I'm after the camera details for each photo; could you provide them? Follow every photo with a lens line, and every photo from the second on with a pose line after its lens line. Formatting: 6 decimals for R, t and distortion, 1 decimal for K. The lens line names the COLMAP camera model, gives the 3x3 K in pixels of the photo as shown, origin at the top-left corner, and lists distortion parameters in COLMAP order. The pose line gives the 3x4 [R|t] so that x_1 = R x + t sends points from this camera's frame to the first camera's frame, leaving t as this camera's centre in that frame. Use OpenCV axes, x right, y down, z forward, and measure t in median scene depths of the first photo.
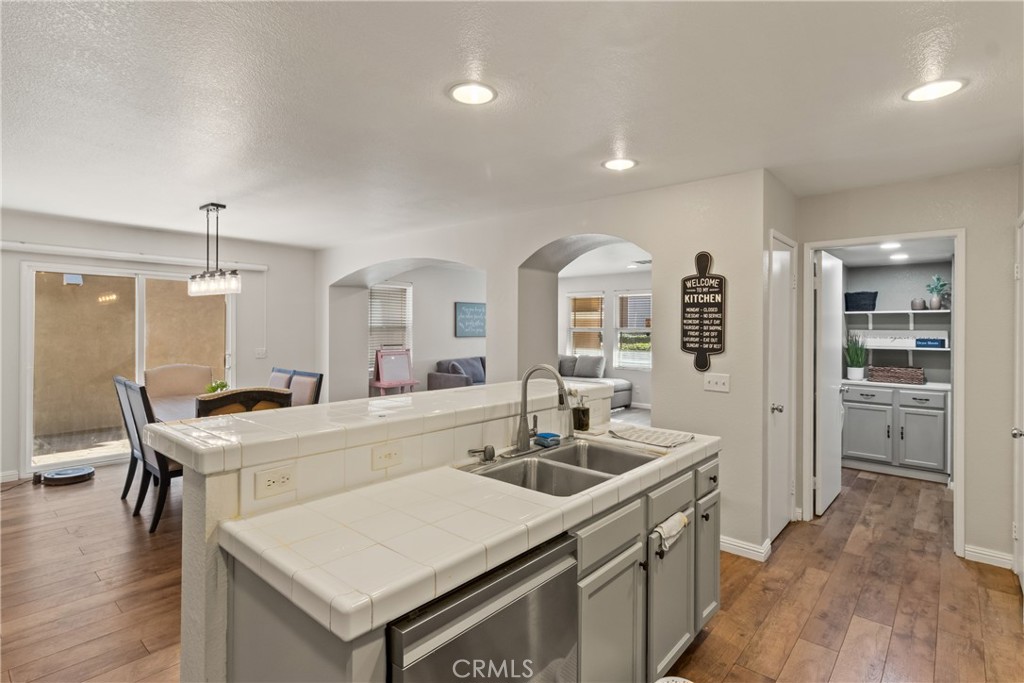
lens RADIAL K [[493.5, 0, 519.1], [0, 493.5, 326.7], [0, 0, 1]] dist [-0.000567, 0.000626]
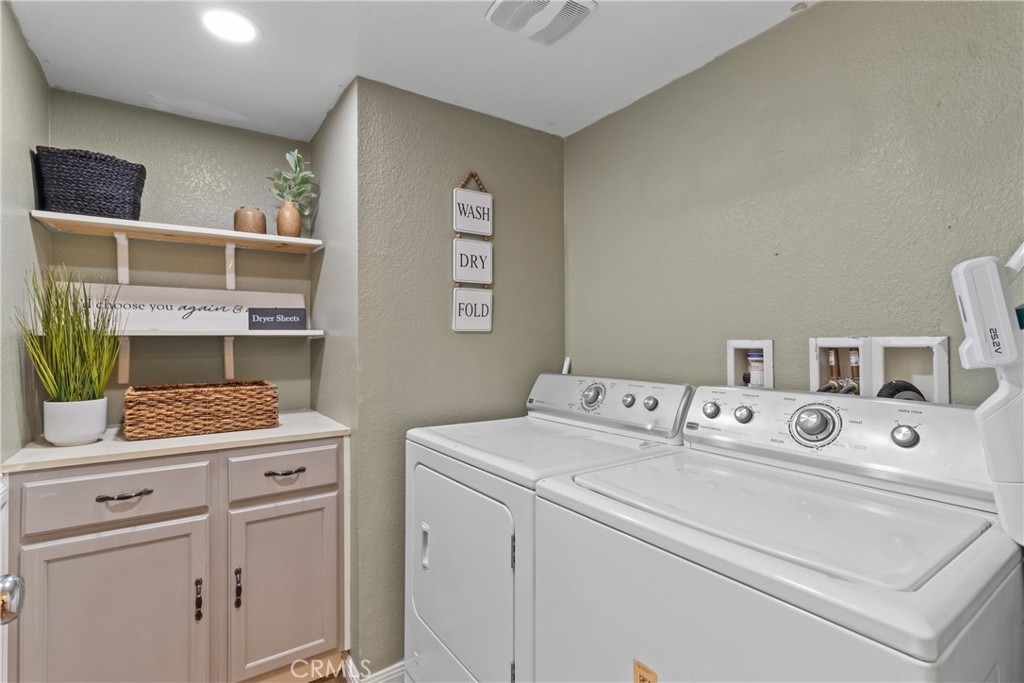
lens RADIAL K [[493.5, 0, 520.4], [0, 493.5, 338.8], [0, 0, 1]] dist [-0.000567, 0.000626]
pose [[0.237147, -0.003357, 0.971468, 0.472338], [0.007114, 0.999973, 0.001719, 0.049019], [-0.971448, 0.006503, 0.237165, 0.692142]]
